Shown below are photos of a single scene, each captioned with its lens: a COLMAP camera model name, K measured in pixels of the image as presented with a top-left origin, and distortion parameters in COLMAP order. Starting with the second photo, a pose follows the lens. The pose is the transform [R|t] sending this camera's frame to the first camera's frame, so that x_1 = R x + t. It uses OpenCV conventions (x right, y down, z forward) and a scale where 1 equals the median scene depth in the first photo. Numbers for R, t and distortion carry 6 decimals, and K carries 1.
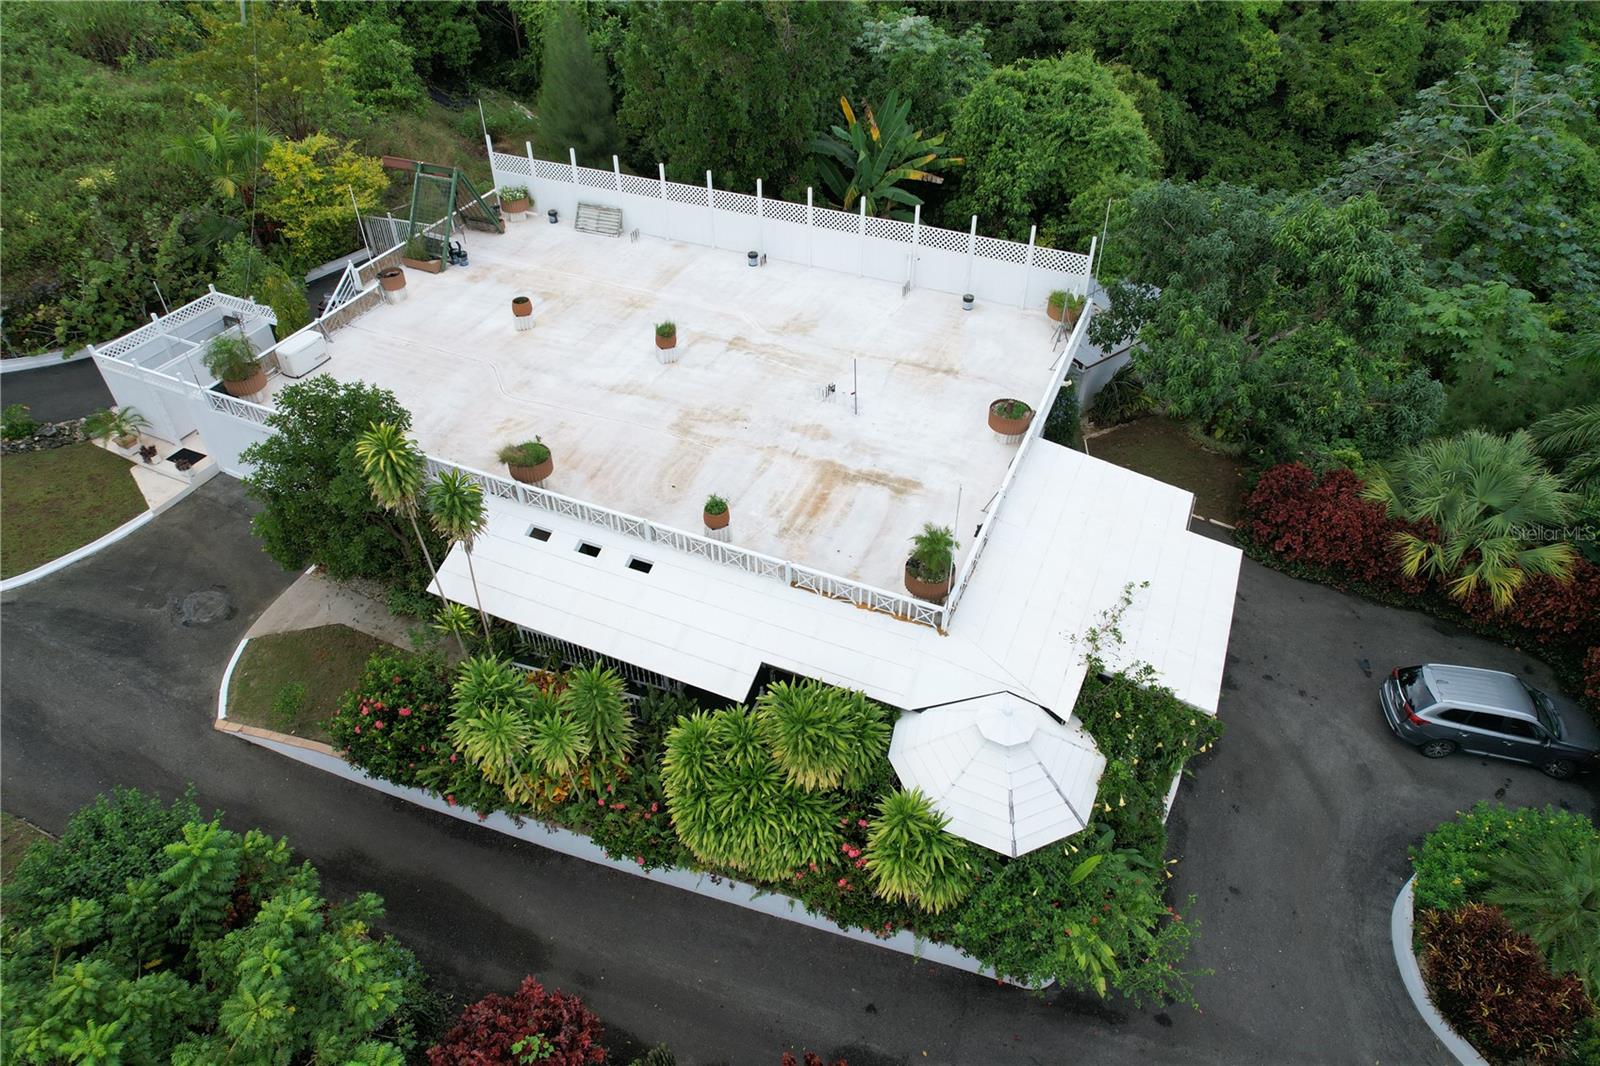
lens RADIAL K [[1021.8, 0, 800.9], [0, 1021.8, 522.8], [0, 0, 1]] dist [-0.076177, 0.066745]
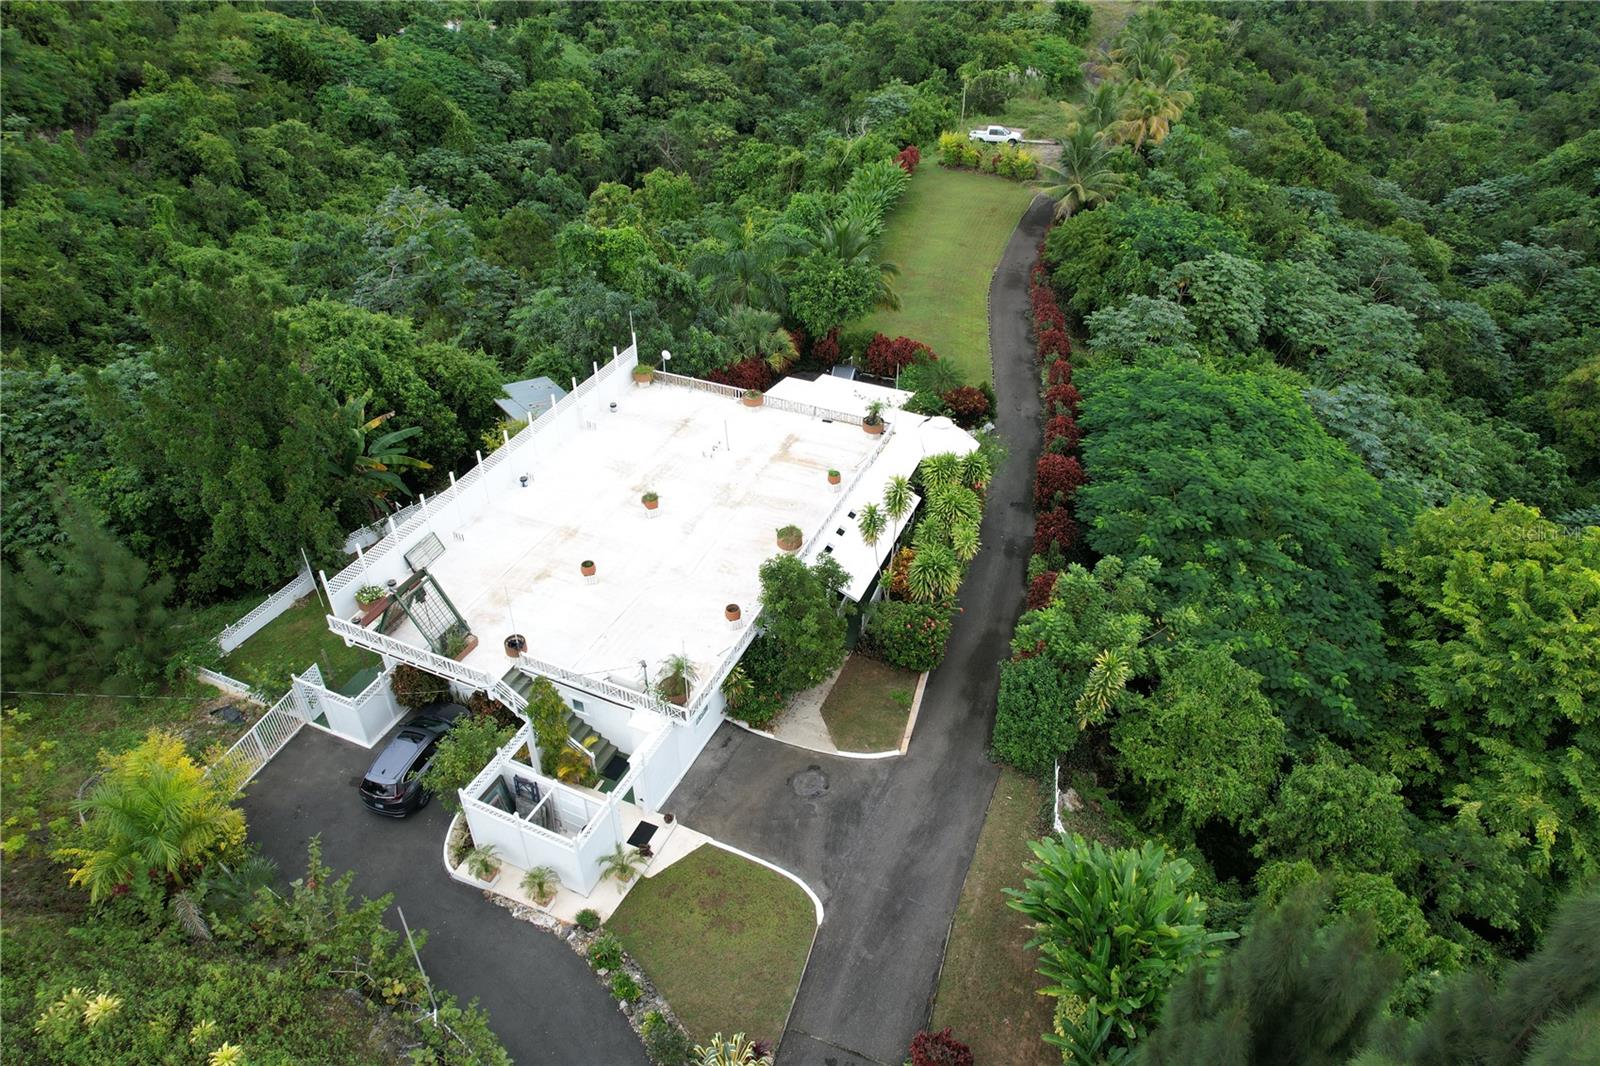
lens RADIAL K [[1021.8, 0, 809.1], [0, 1021.8, 536.5], [0, 0, 1]] dist [-0.076177, 0.066745]
pose [[-0.012392, -0.588477, 0.808419, -1.420428], [0.632237, 0.621748, 0.462284, -0.716264], [-0.774676, 0.516841, 0.364353, 0.301619]]
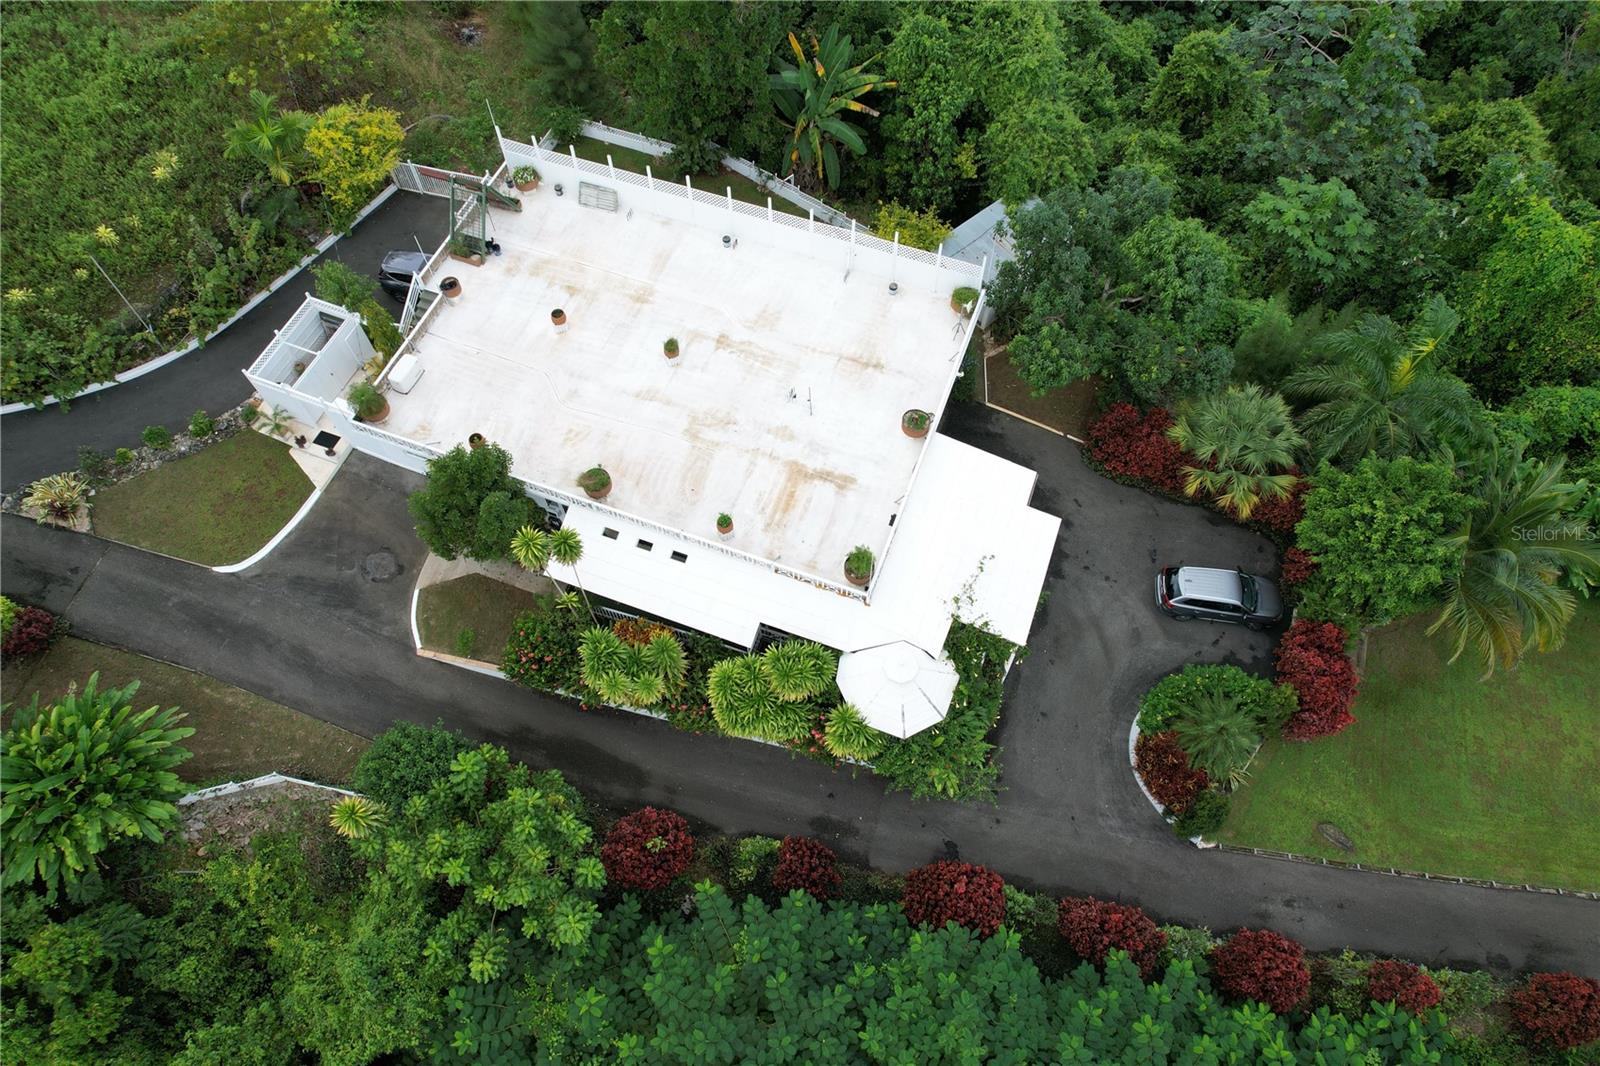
lens RADIAL K [[1021.8, 0, 799.3], [0, 1021.8, 526.0], [0, 0, 1]] dist [-0.076177, 0.066745]
pose [[0.998542, -0.048967, 0.022703, -0.003109], [0.037618, 0.933023, 0.357844, -0.456736], [-0.038705, -0.356469, 0.933505, -0.384706]]
